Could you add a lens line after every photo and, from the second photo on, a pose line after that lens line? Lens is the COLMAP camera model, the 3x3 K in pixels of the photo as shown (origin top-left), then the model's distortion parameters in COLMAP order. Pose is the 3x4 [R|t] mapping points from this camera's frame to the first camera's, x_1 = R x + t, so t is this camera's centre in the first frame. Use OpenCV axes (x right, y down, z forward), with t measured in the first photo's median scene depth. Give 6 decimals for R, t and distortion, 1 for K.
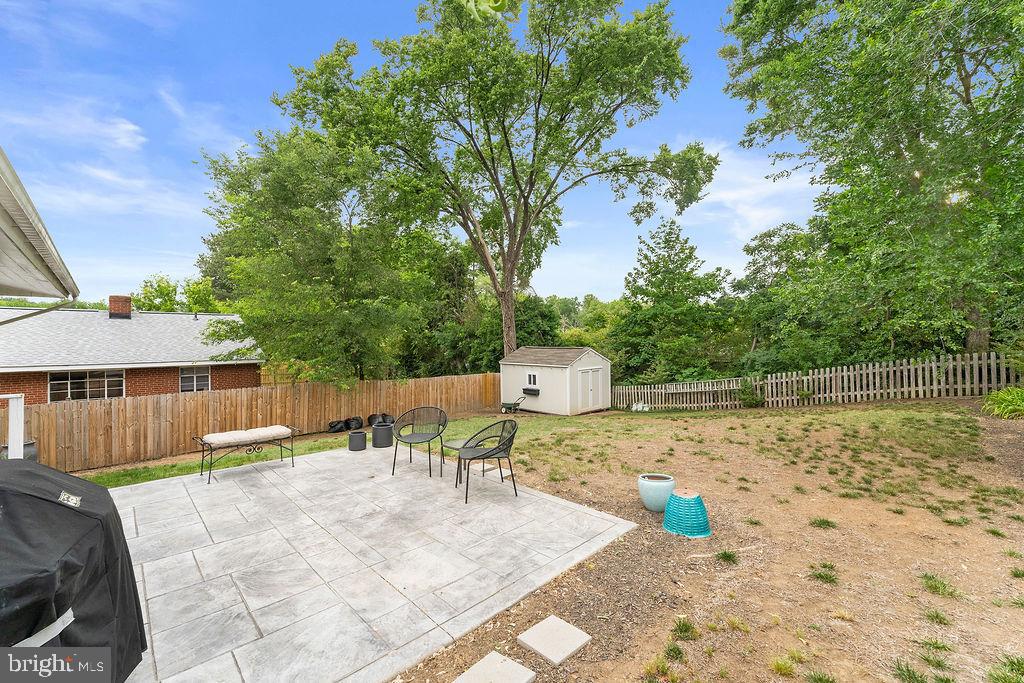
lens RADIAL K [[420.6, 0, 512.8], [0, 420.6, 340.3], [0, 0, 1]] dist [0.000704, -0.000044]
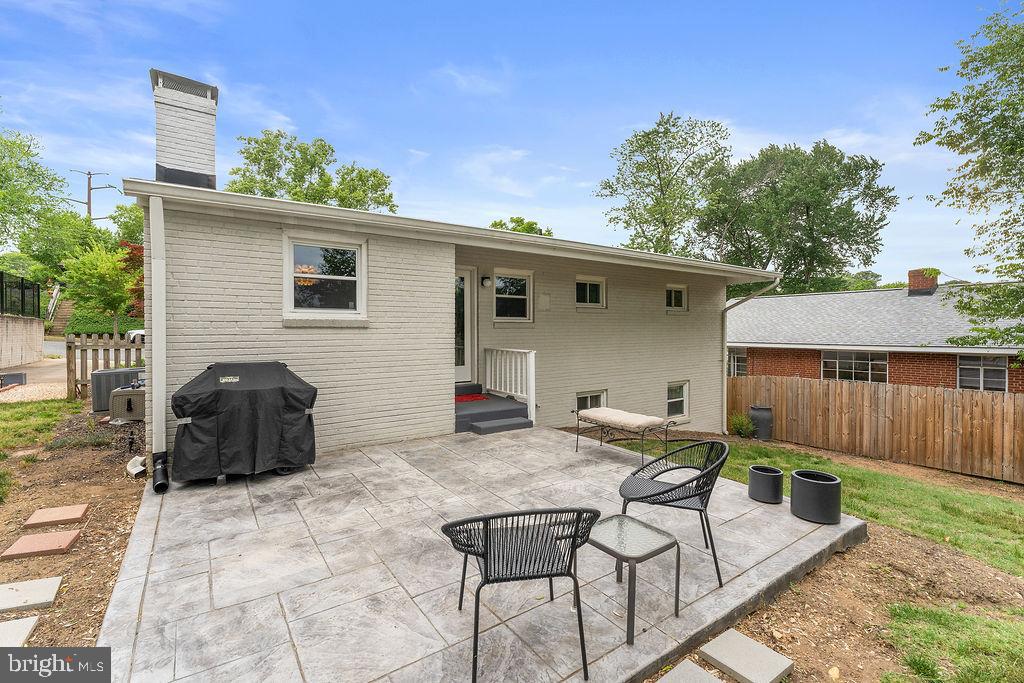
lens RADIAL K [[432.0, 0, 493.4], [0, 432.0, 333.7], [0, 0, 1]] dist [0.001888, -0.000397]
pose [[-0.171474, 0.015181, -0.985072, 0.147901], [0.004469, 0.999883, 0.014632, 0.015194], [0.985179, -0.001893, -0.171521, 0.416808]]
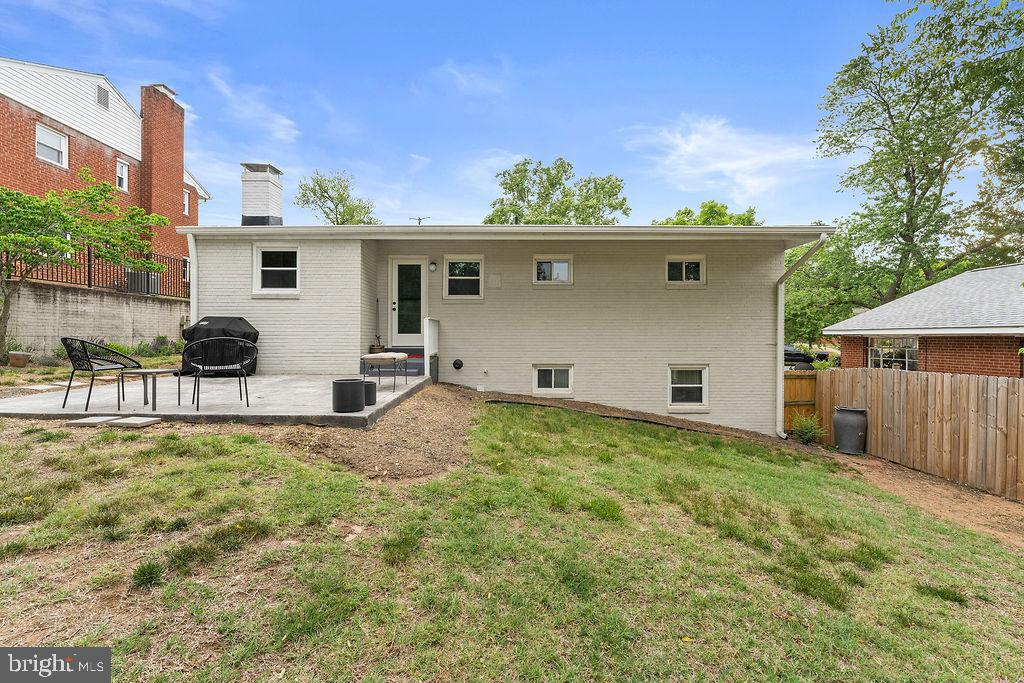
lens RADIAL K [[432.0, 0, 491.9], [0, 432.0, 336.3], [0, 0, 1]] dist [0.001888, -0.000397]
pose [[-0.695290, 0.003100, -0.718723, 0.006670], [0.001036, 0.999994, 0.003312, 0.080173], [0.718729, 0.001558, -0.695289, 0.983590]]
